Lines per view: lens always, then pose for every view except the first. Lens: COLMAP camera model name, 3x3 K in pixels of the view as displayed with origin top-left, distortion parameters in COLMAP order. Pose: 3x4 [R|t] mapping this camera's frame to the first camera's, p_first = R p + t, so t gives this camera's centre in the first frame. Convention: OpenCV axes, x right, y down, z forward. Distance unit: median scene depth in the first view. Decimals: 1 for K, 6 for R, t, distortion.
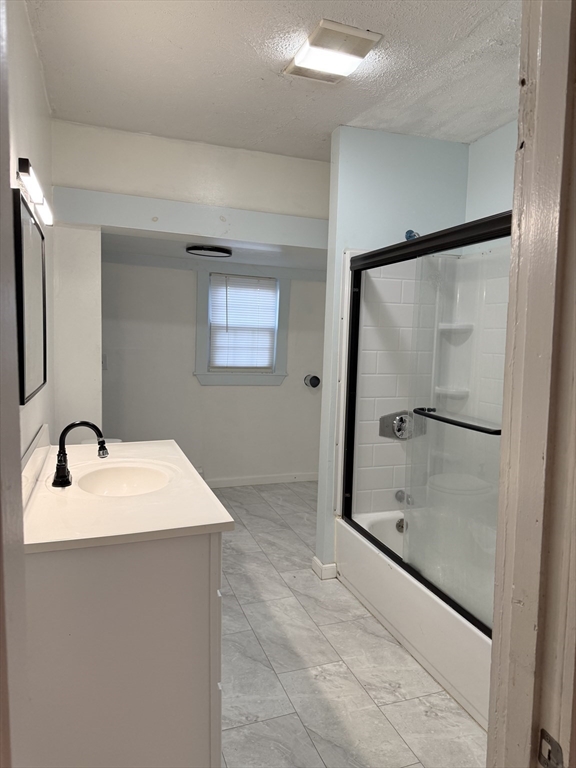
lens RADIAL K [[535.9, 0, 289.2], [0, 535.9, 383.6], [0, 0, 1]] dist [-0.006898, -0.001334]
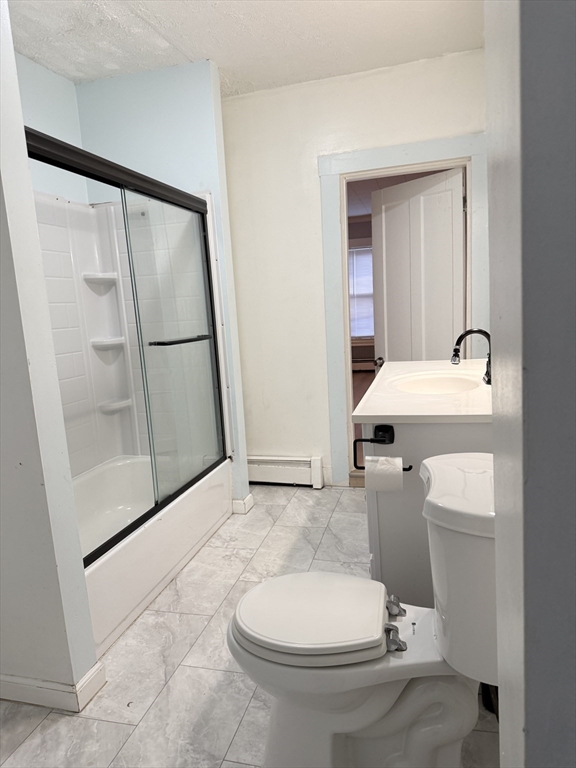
lens RADIAL K [[535.9, 0, 287.5], [0, 535.9, 384.1], [0, 0, 1]] dist [-0.006898, -0.001334]
pose [[-0.824709, -0.051123, 0.563242, -0.449952], [0.098237, 0.967818, 0.231684, -0.074772], [-0.556960, 0.246403, -0.793146, 1.361637]]
